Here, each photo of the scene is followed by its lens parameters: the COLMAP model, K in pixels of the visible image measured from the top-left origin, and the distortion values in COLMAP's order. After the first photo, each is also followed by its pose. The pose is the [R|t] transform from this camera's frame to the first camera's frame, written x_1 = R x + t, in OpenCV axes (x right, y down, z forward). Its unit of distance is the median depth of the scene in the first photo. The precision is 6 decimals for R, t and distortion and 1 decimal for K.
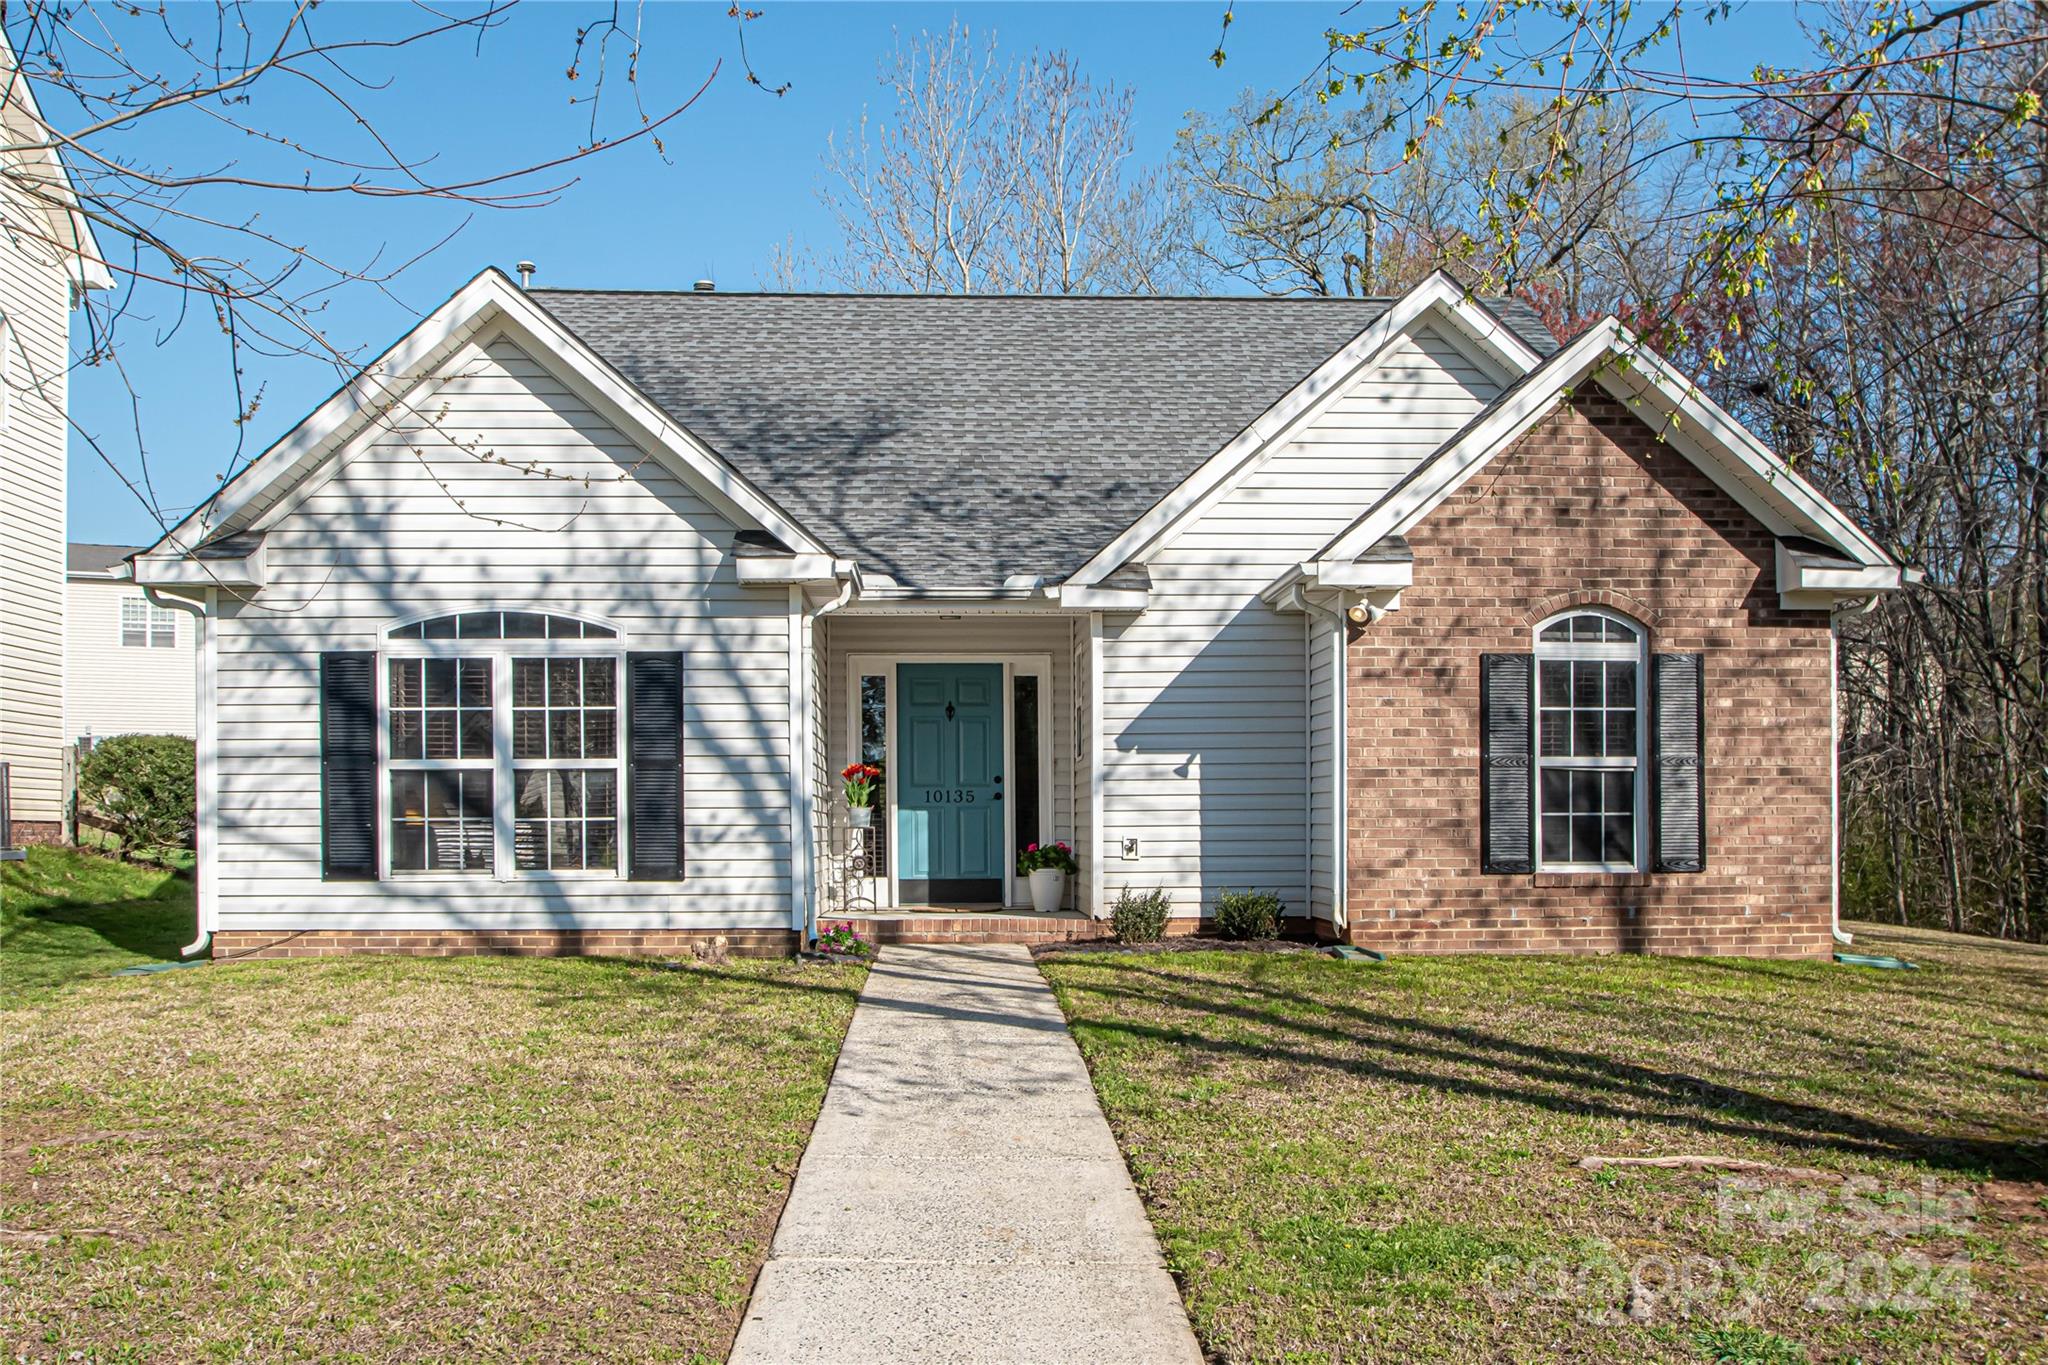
lens RADIAL K [[1876.0, 0, 1024.0], [0, 1876.0, 682.5], [0, 0, 1]] dist [-0.000390, -0.000075]
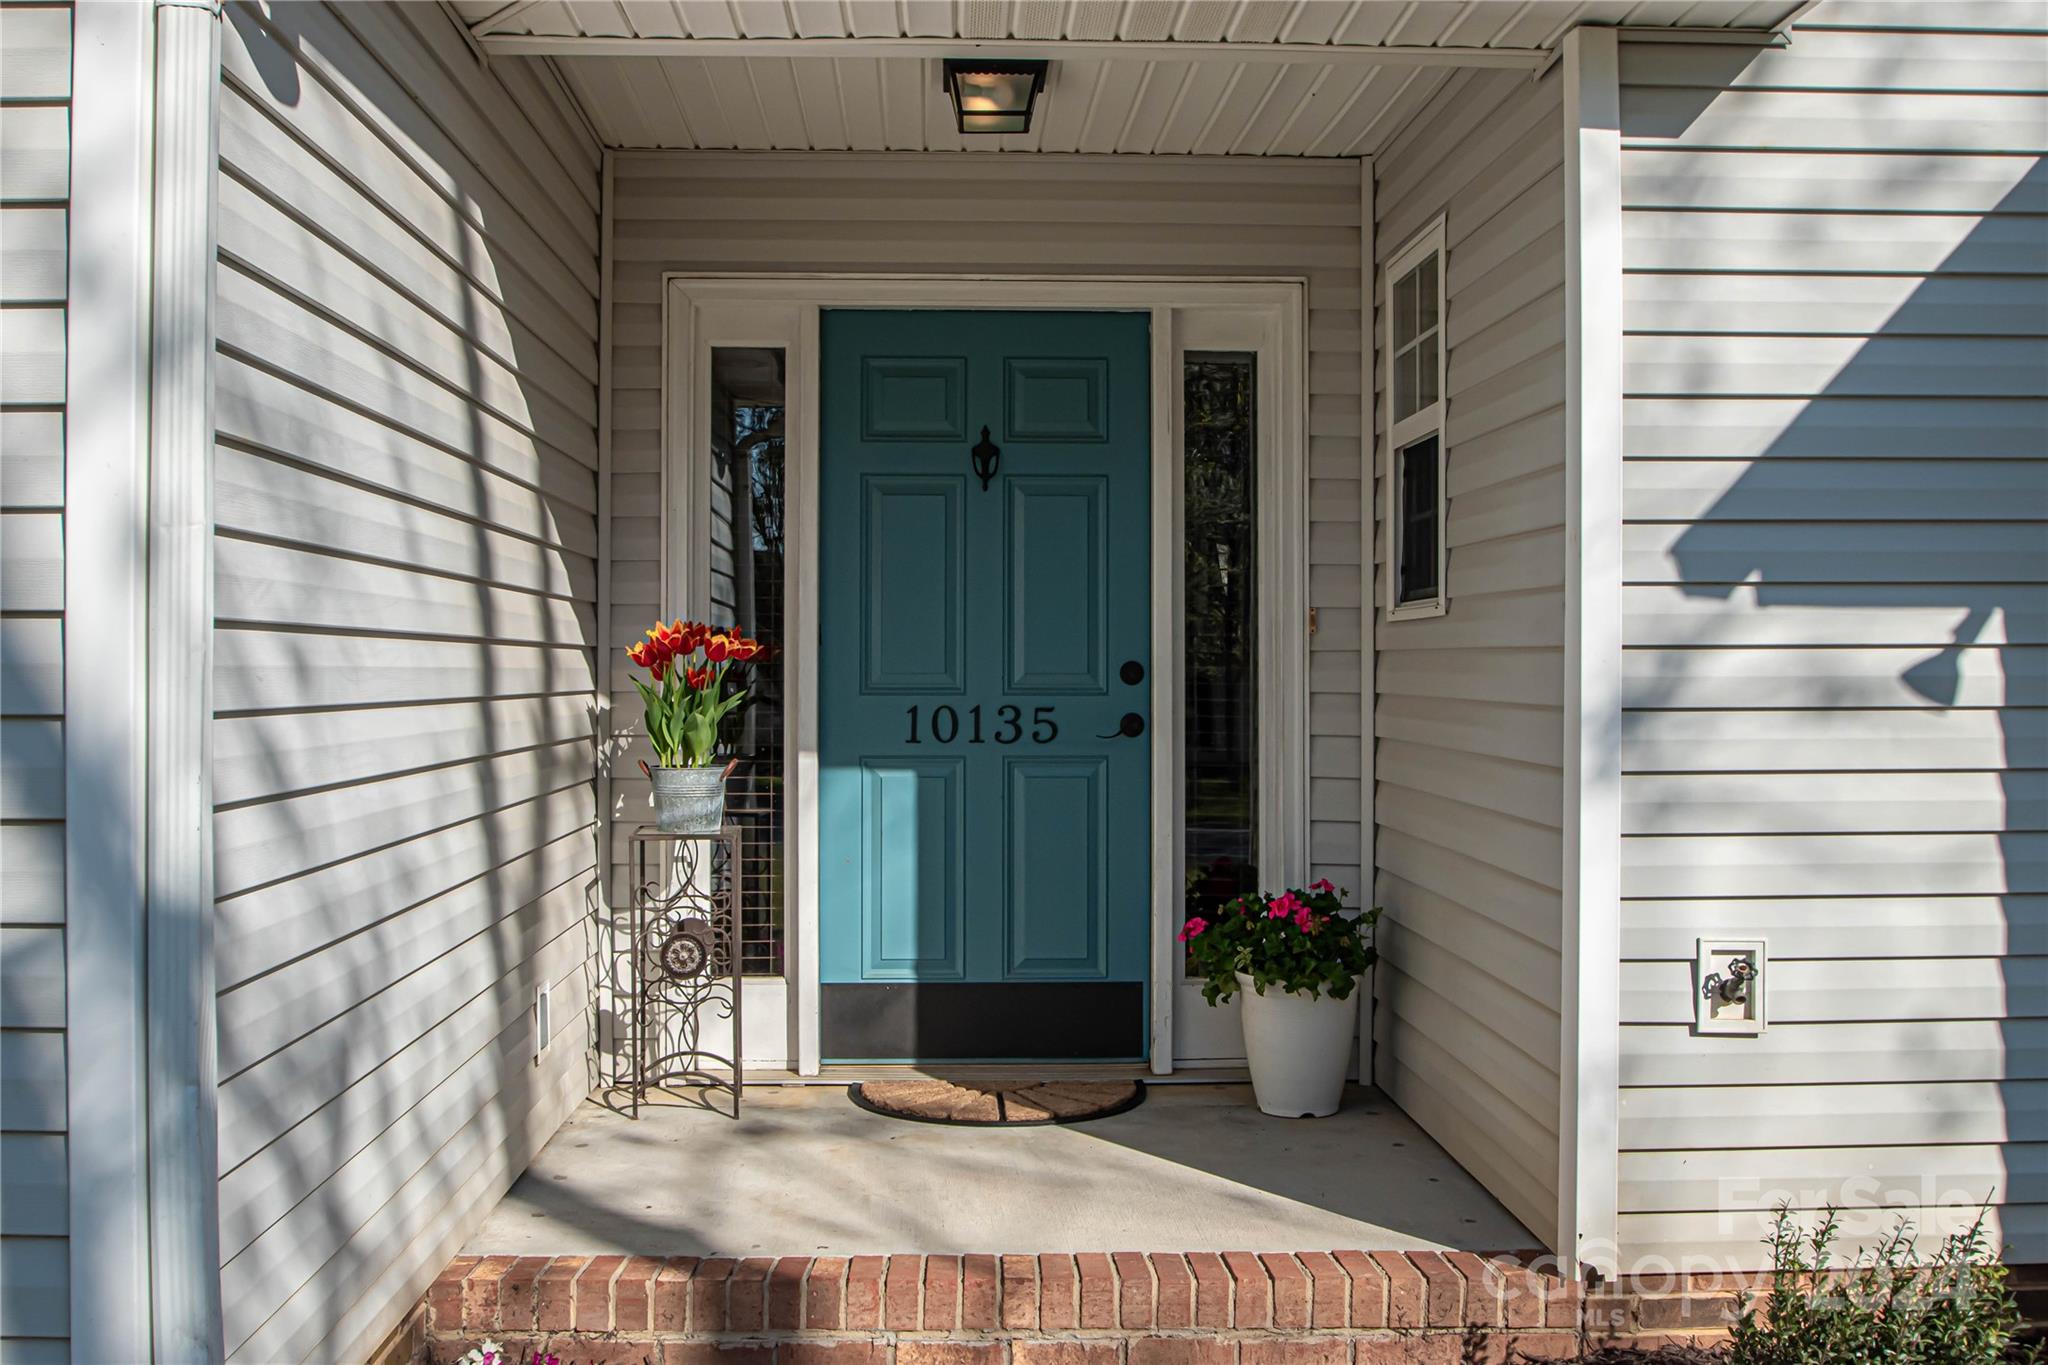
lens RADIAL K [[2108.1, 0, 1024.0], [0, 2108.1, 682.5], [0, 0, 1]] dist [0.005653, 0.003411]
pose [[0.999914, 0.011097, -0.007035, -0.031234], [-0.010487, 0.996620, 0.081478, 0.024706], [0.007916, -0.081398, 0.996650, 0.668836]]
